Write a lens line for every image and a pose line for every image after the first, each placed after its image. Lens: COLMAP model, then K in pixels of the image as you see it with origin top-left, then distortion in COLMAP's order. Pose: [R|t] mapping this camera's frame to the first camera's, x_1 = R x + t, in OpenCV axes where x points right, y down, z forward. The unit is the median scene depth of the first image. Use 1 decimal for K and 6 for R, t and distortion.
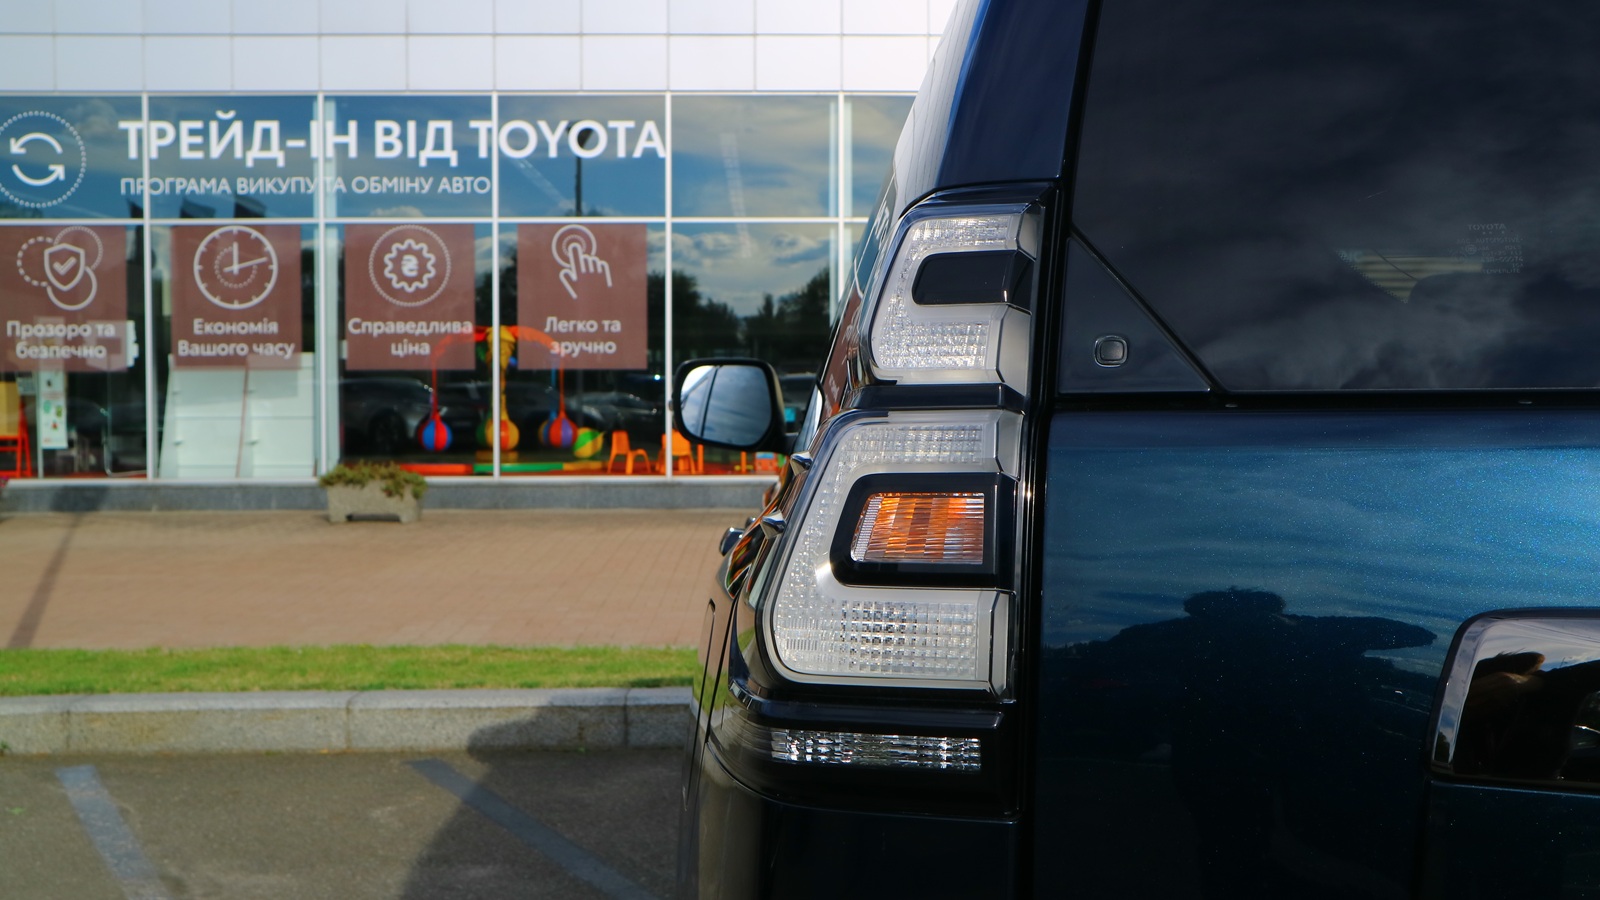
lens RADIAL K [[1861.3, 0, 807.5], [0, 1861.3, 434.7], [0, 0, 1]] dist [0.019234, 0.000000]
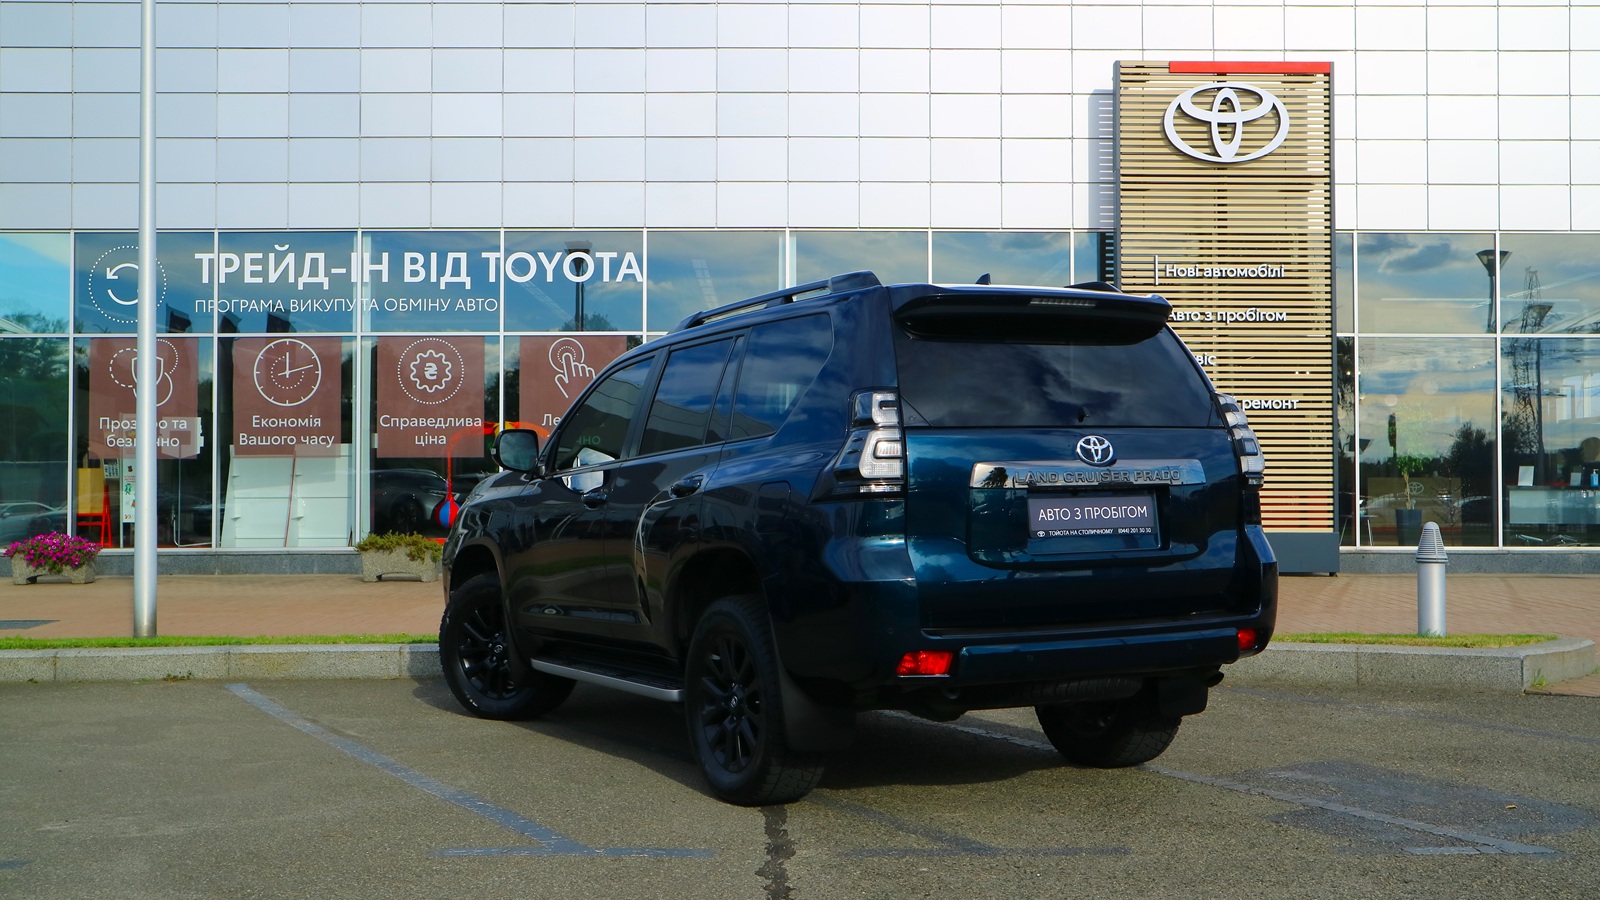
lens RADIAL K [[1861.3, 0, 769.4], [0, 1861.3, 436.3], [0, 0, 1]] dist [0.019234, 0.000000]
pose [[0.999682, 0.001423, -0.025182, 0.036260], [-0.002750, 0.998604, -0.052741, 0.014428], [0.025072, 0.052793, 0.998291, -0.196455]]
